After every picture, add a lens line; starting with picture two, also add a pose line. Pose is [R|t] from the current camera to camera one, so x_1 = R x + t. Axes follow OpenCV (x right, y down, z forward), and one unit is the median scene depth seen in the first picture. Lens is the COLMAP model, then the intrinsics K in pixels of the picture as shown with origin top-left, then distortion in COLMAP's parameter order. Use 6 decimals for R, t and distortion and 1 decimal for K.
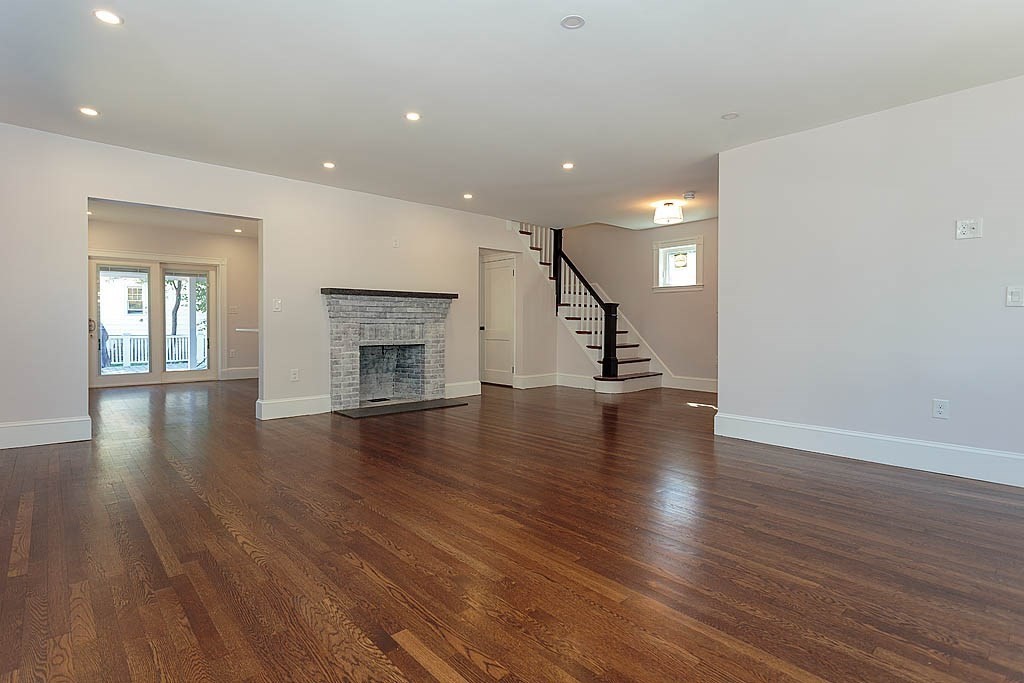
lens RADIAL K [[508.4, 0, 504.3], [0, 508.4, 319.4], [0, 0, 1]] dist [0.000177, 0.000292]
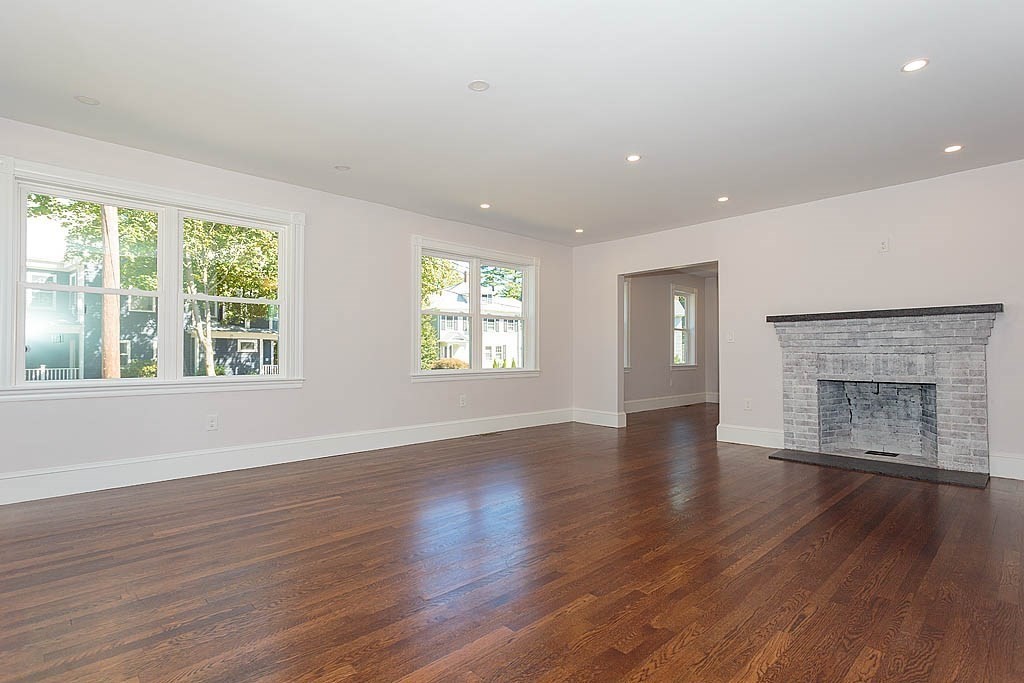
lens RADIAL K [[501.3, 0, 510.8], [0, 501.3, 345.1], [0, 0, 1]] dist [-0.001192, -0.000153]
pose [[0.036441, -0.020350, -0.999129, 0.540078], [0.008405, 0.999764, -0.020057, 0.006689], [0.999300, -0.007667, 0.036603, 0.457376]]
